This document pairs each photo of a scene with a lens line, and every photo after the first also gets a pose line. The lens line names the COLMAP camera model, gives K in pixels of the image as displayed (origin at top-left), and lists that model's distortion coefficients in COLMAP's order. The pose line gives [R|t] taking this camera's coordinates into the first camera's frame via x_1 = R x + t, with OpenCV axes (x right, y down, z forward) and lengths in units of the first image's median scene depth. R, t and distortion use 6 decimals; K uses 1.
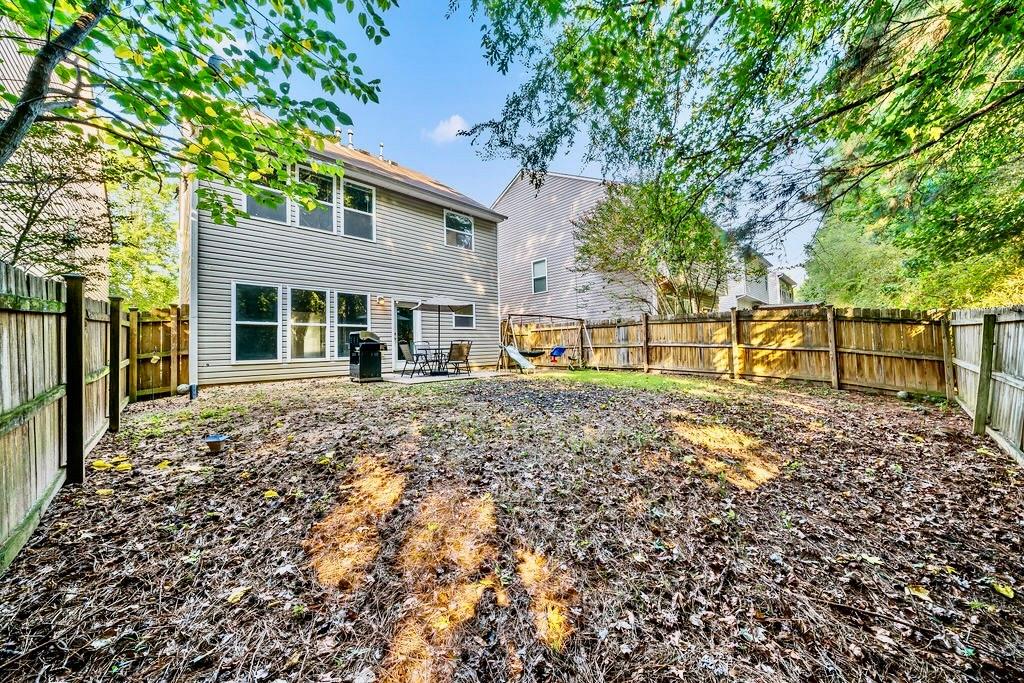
lens RADIAL K [[353.8, 0, 514.3], [0, 353.8, 341.0], [0, 0, 1]] dist [-0.007477, 0.000598]
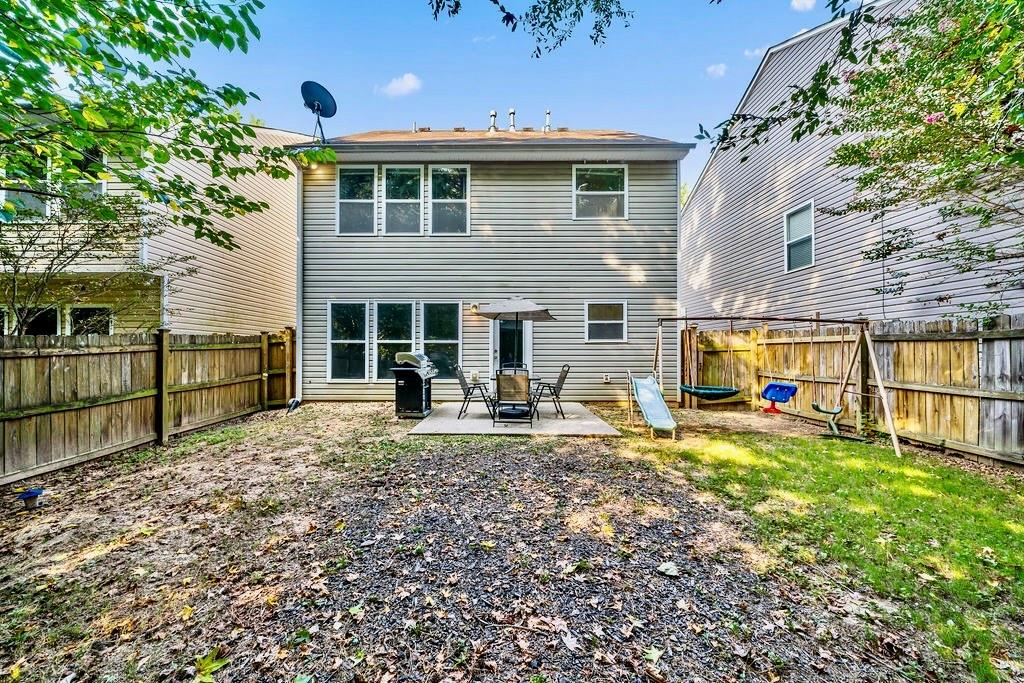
lens RADIAL K [[372.6, 0, 510.7], [0, 372.6, 348.9], [0, 0, 1]] dist [-0.013168, -0.000003]
pose [[0.699157, 0.018758, -0.714722, 0.269990], [-0.003693, 0.999737, 0.022626, -0.045597], [0.714959, -0.013180, 0.699043, 0.488338]]
